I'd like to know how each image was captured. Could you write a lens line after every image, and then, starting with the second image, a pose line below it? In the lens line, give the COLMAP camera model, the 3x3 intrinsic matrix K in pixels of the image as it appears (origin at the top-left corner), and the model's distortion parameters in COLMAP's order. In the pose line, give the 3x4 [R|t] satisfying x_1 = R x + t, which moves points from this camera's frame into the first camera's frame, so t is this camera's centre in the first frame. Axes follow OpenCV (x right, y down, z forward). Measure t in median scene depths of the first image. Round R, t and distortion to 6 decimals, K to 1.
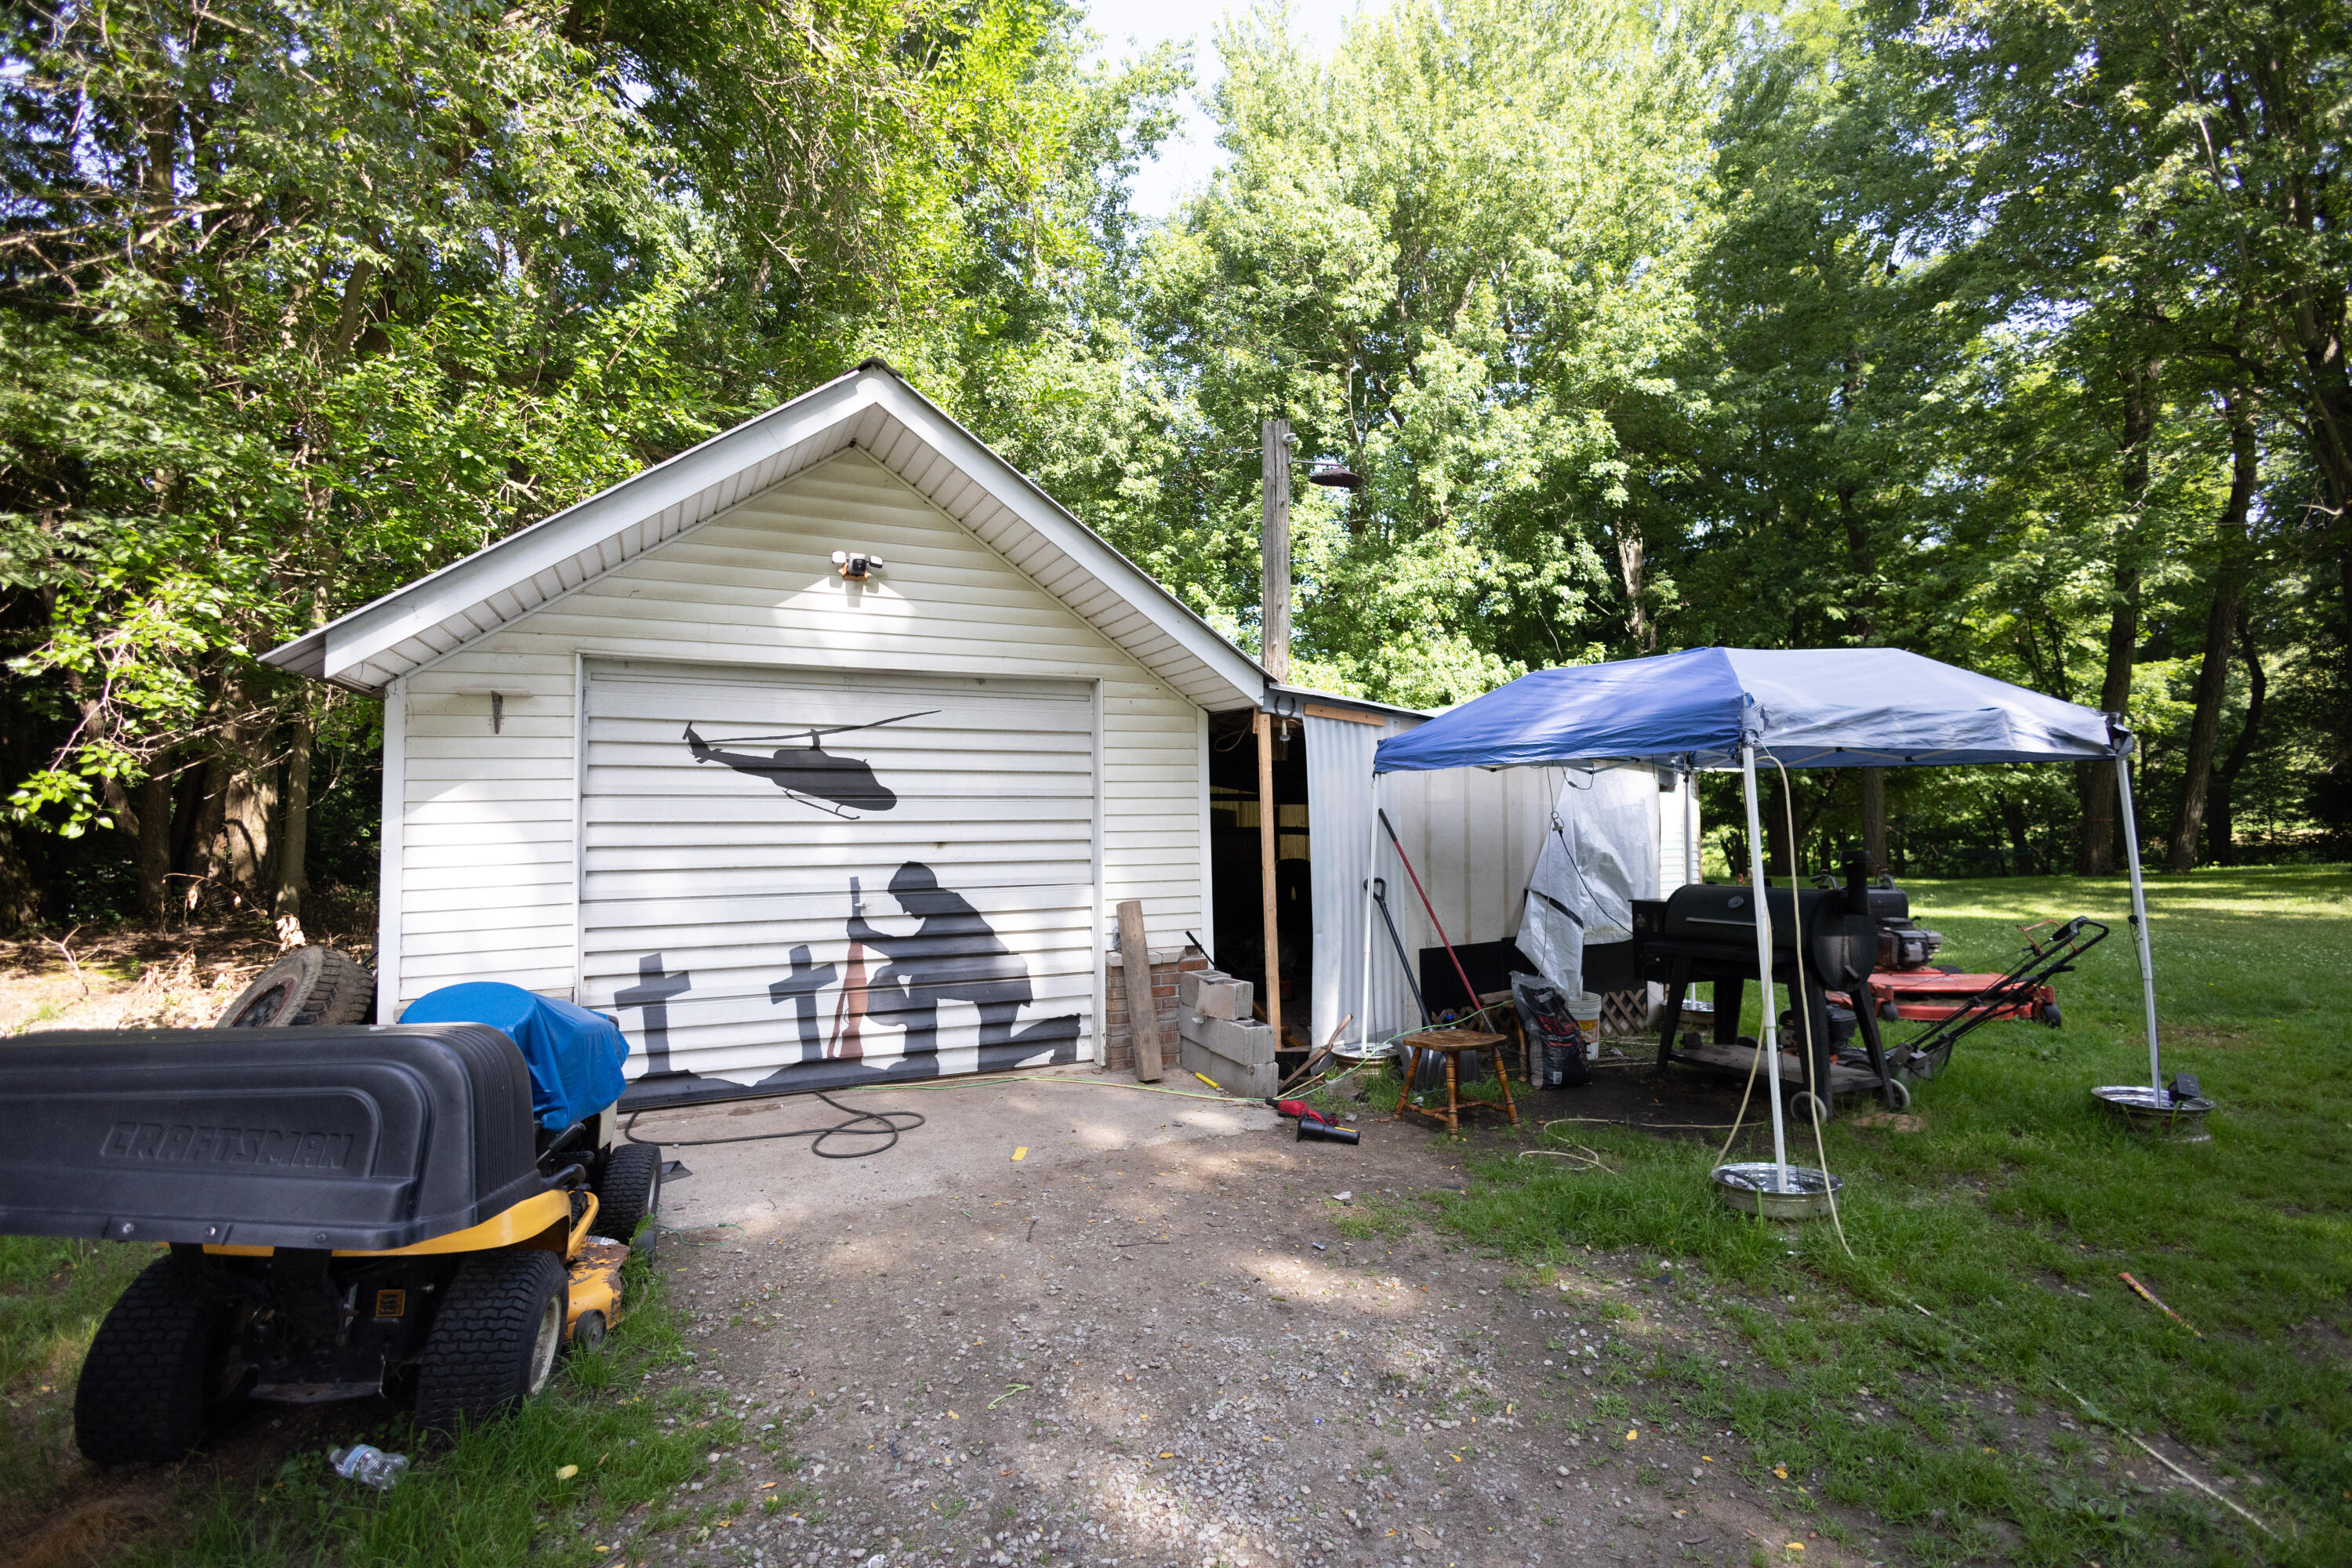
lens RADIAL K [[1091.9, 0, 1176.0], [0, 1091.9, 784.0], [0, 0, 1]] dist [0.025537, -0.009287]
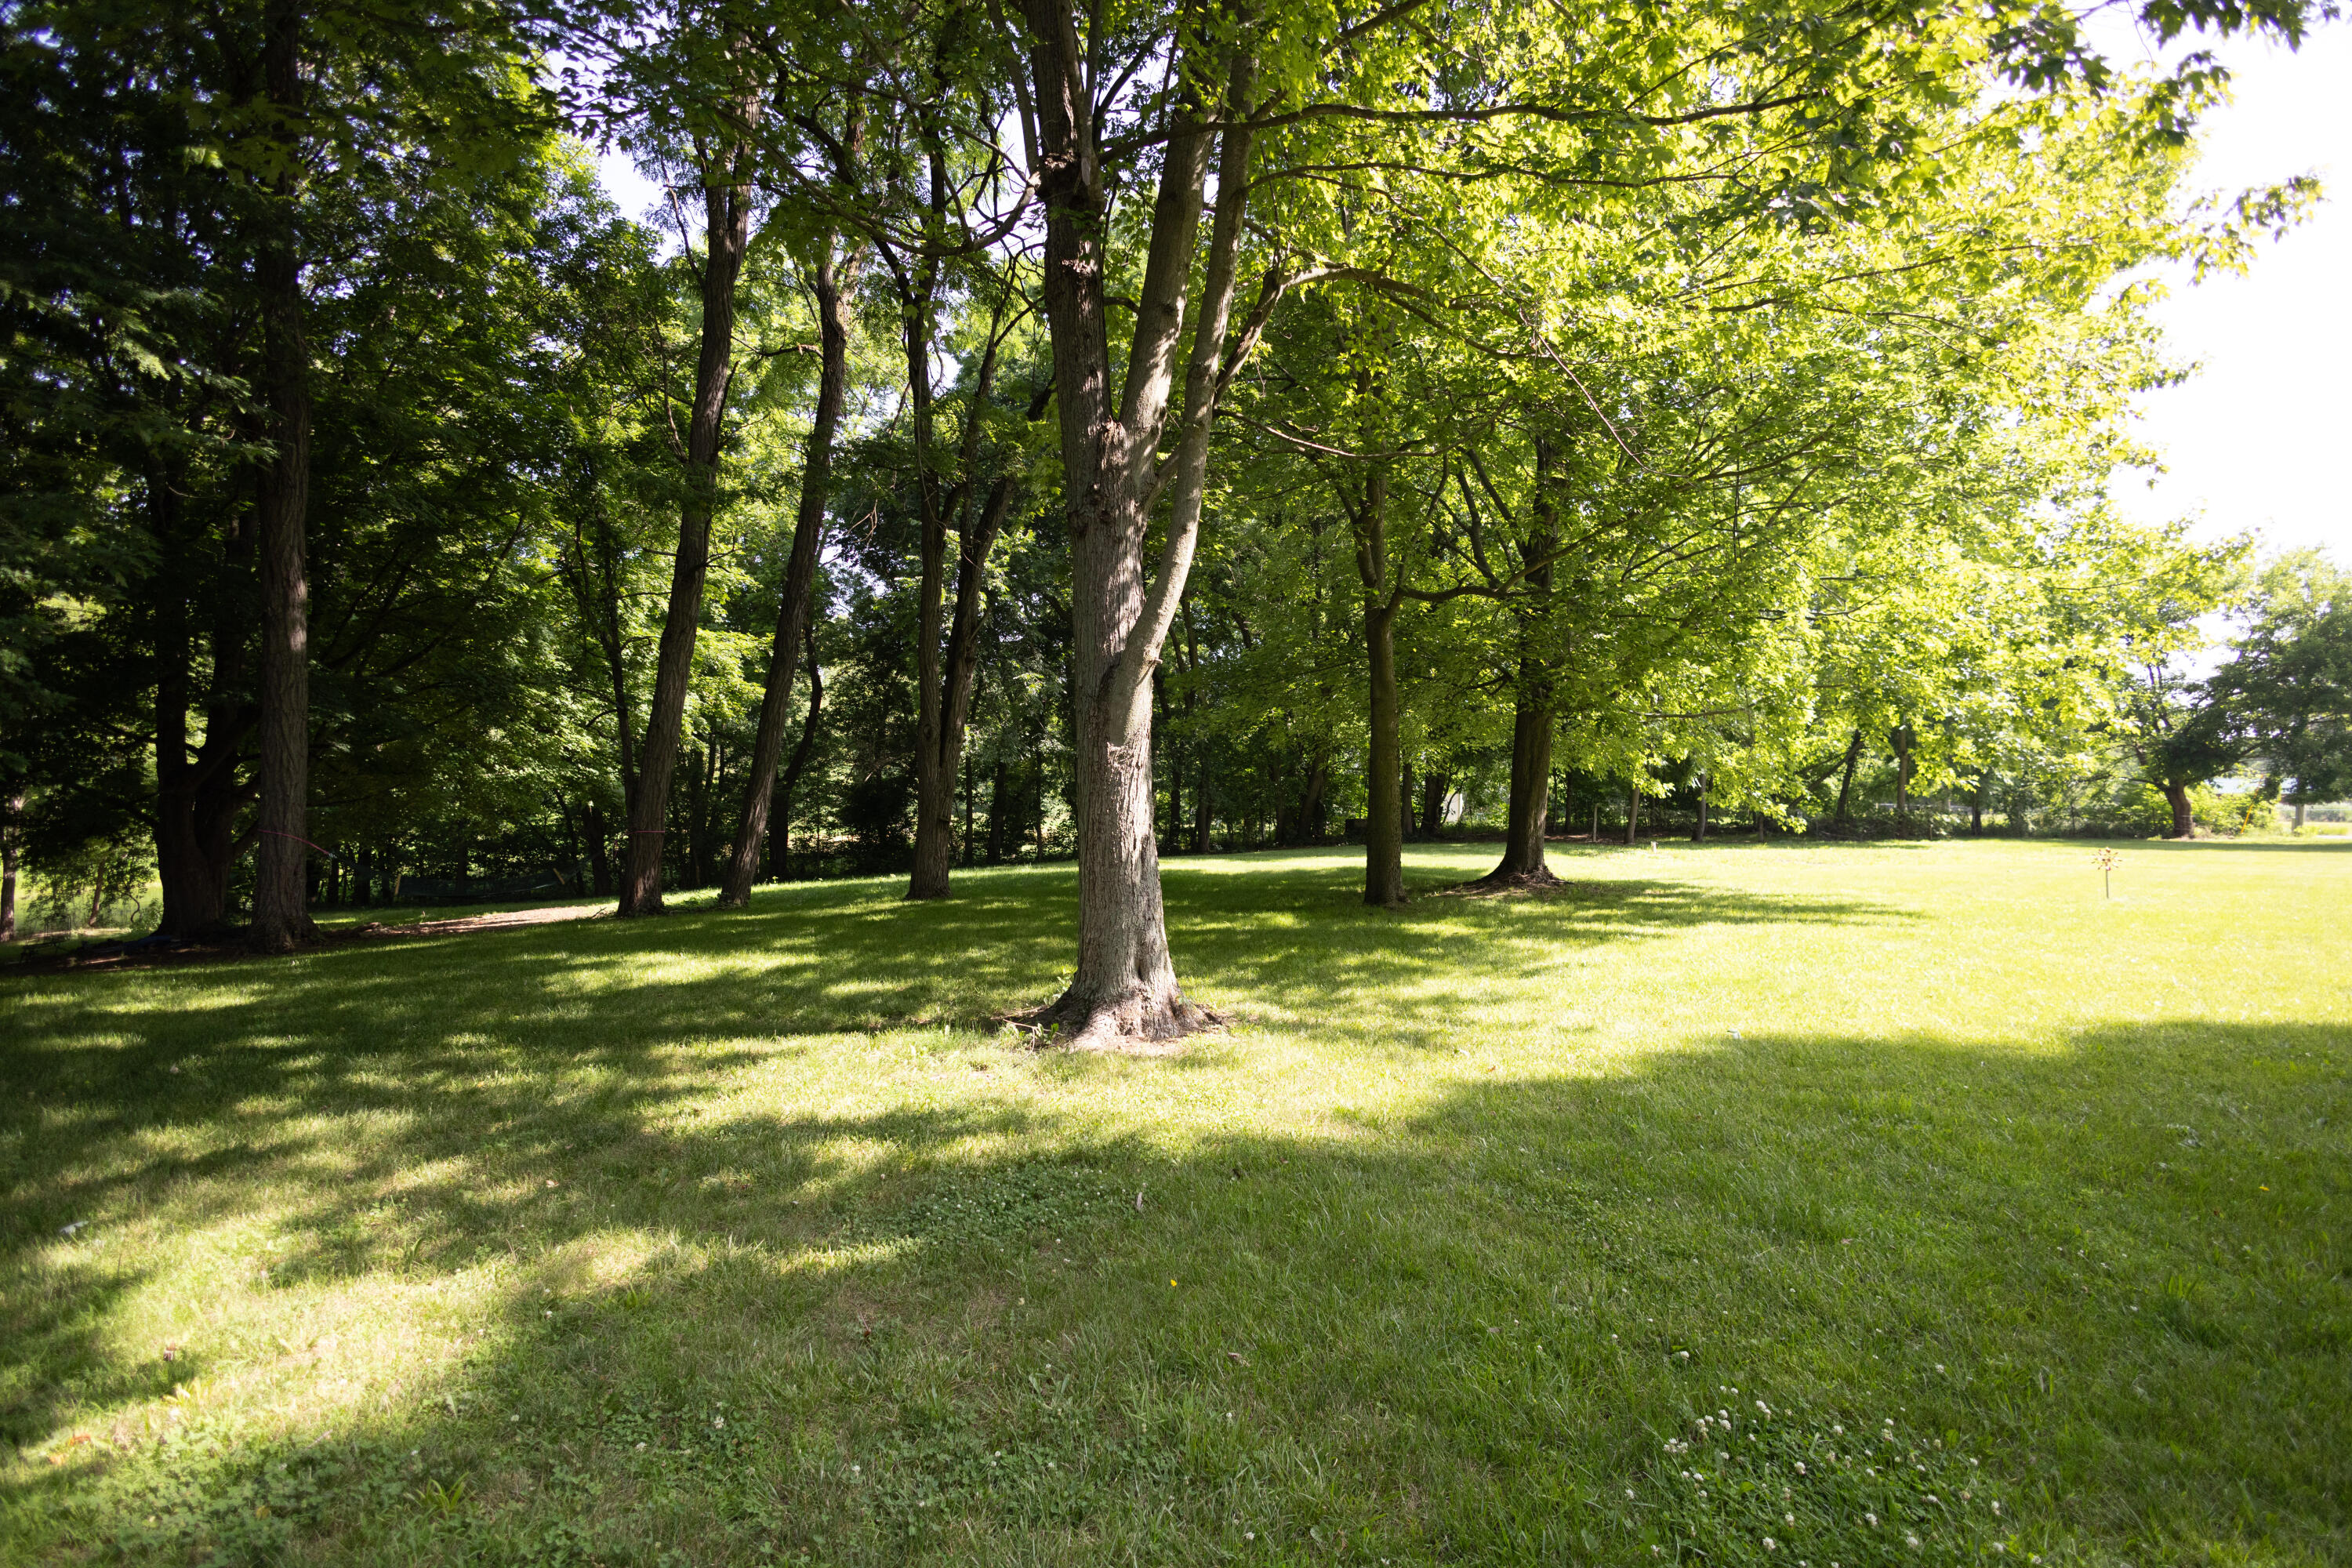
lens RADIAL K [[1091.9, 0, 1176.0], [0, 1091.9, 784.0], [0, 0, 1]] dist [0.025537, -0.009287]
pose [[0.448932, 0.041577, 0.892598, 0.217484], [-0.041572, 0.998807, -0.025616, 0.003497], [-0.892598, -0.025608, 0.450125, 0.236175]]
